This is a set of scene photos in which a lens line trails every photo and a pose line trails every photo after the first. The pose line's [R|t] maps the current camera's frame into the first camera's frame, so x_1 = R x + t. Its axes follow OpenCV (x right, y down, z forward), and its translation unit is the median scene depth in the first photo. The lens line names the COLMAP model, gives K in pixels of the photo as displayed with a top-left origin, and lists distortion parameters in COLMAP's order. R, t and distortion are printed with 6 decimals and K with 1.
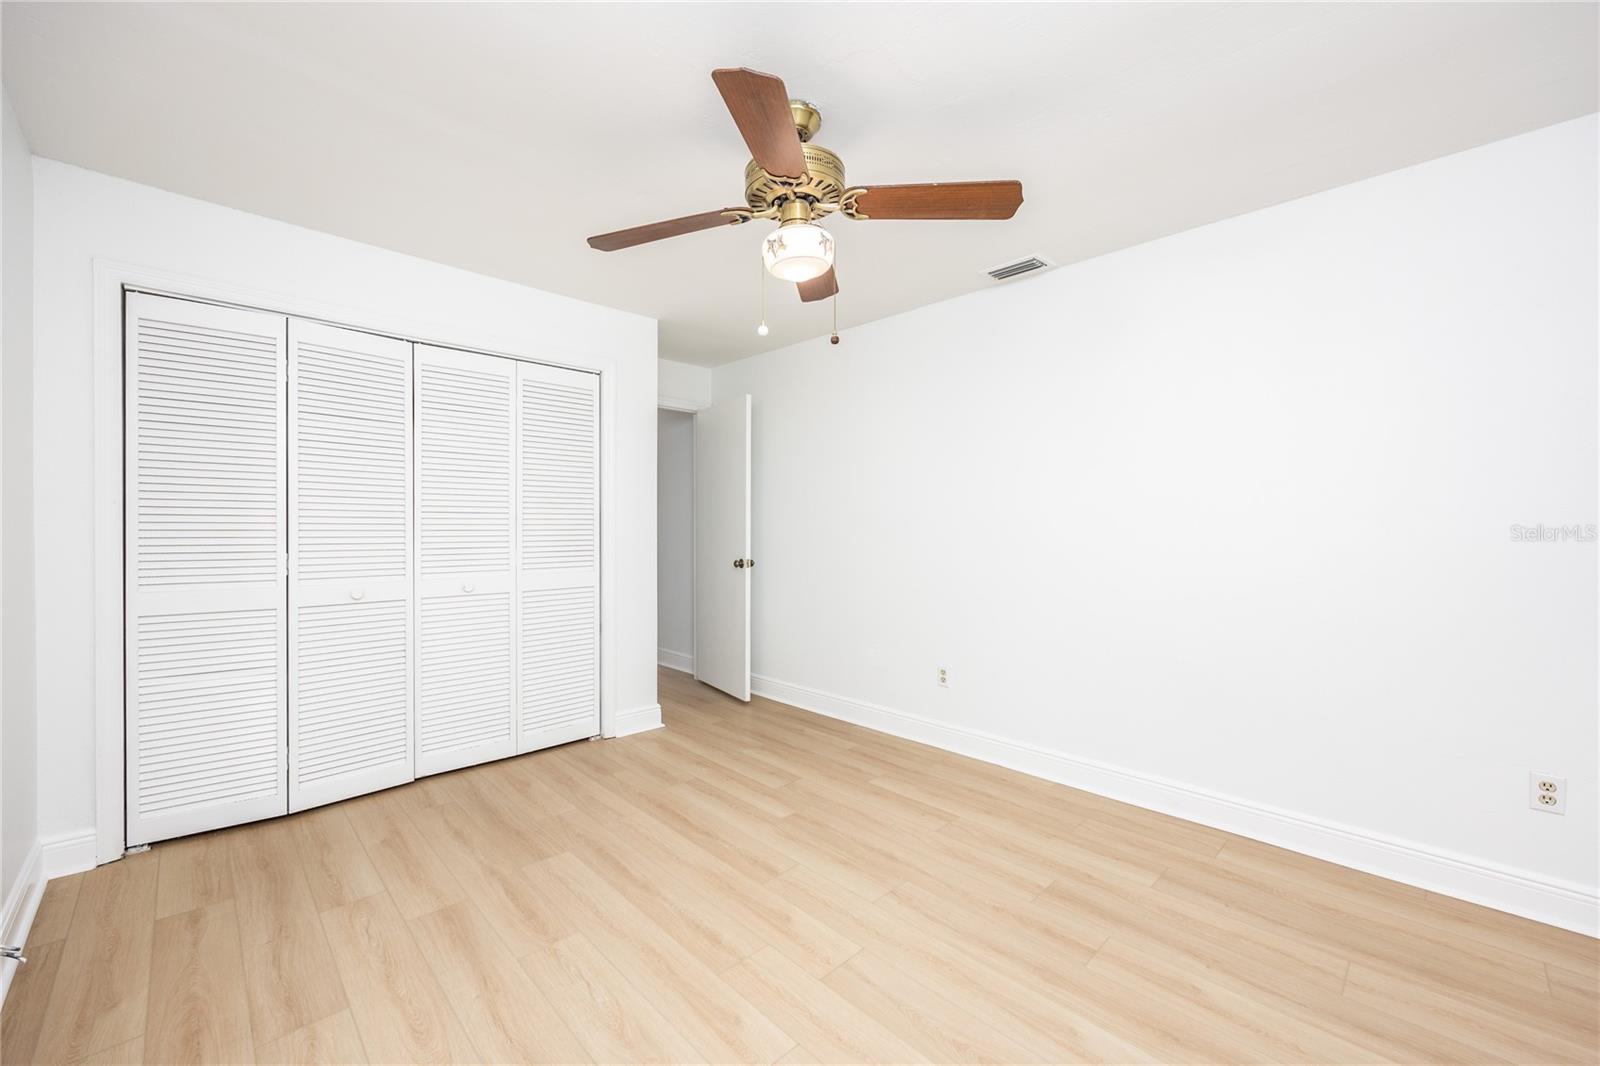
lens RADIAL K [[639.6, 0, 796.5], [0, 639.6, 524.2], [0, 0, 1]] dist [-0.002226, -0.000216]
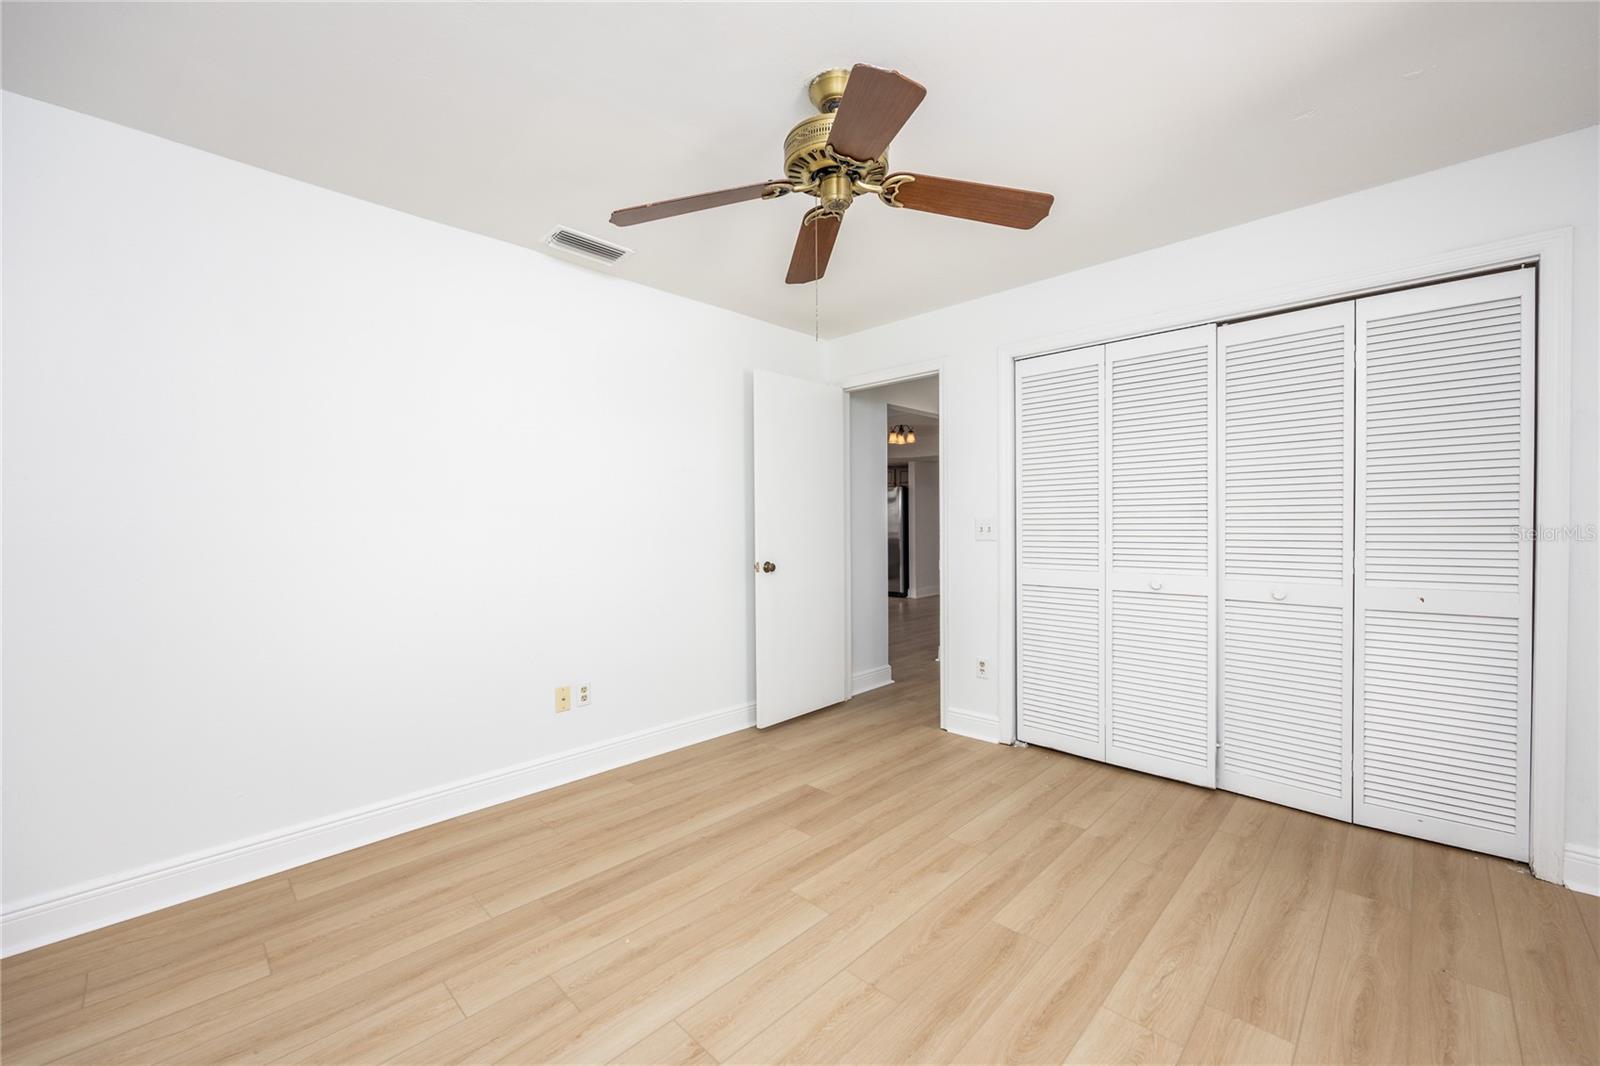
lens RADIAL K [[639.6, 0, 800.9], [0, 639.6, 536.7], [0, 0, 1]] dist [-0.002226, -0.000216]
pose [[0.046071, 0.018685, -0.998763, 0.293587], [0.003209, 0.999817, 0.018853, 0.006172], [0.998933, -0.004074, 0.046002, 0.322566]]
